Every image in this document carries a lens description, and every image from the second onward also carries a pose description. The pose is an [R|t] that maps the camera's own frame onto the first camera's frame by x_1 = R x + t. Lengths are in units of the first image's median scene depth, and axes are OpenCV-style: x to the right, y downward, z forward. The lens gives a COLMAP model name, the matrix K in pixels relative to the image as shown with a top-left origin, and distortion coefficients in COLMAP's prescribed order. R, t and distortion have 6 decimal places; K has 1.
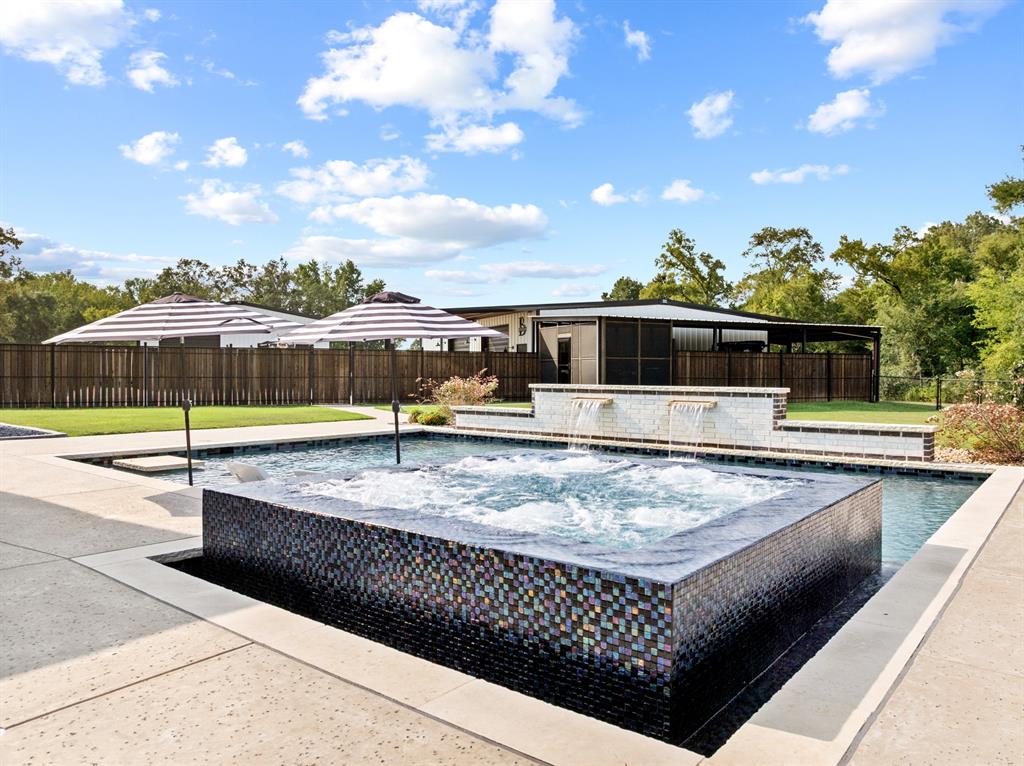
lens RADIAL K [[717.8, 0, 512.0], [0, 717.8, 383.0], [0, 0, 1]] dist [-0.002803, -0.054885]
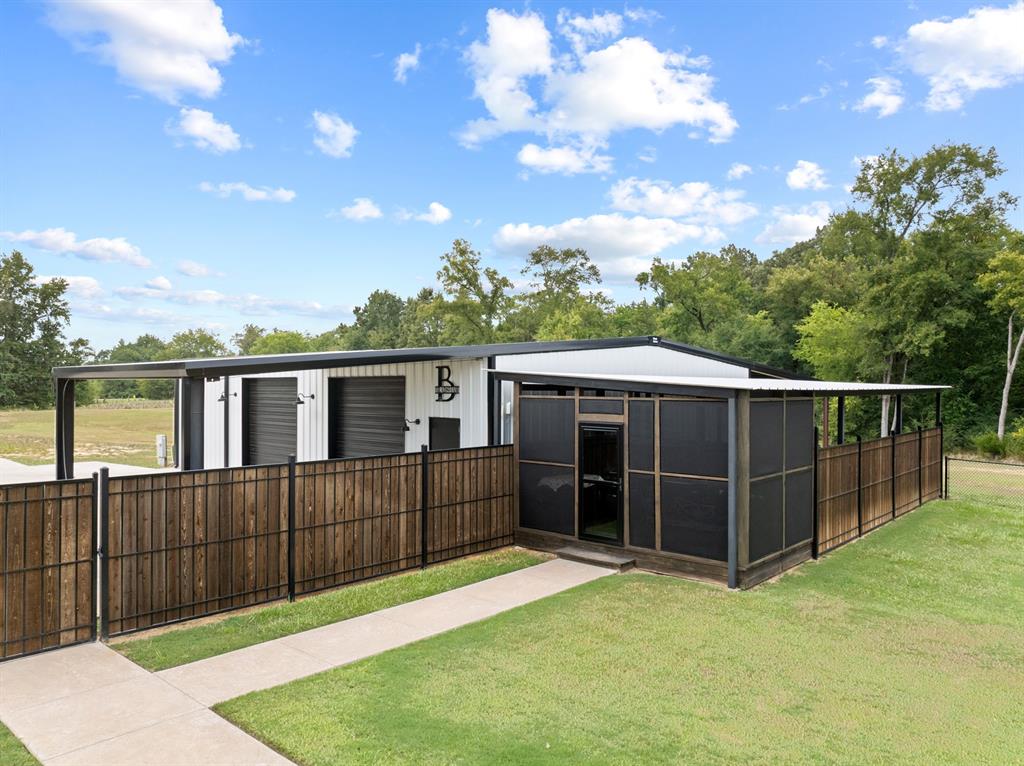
lens RADIAL K [[717.8, 0, 512.0], [0, 717.8, 383.0], [0, 0, 1]] dist [-0.002803, -0.054885]
pose [[0.922938, 0.001800, 0.384945, -0.048222], [0.005068, 0.999846, -0.016826, -0.023995], [-0.384916, 0.017480, 0.922786, 0.170441]]
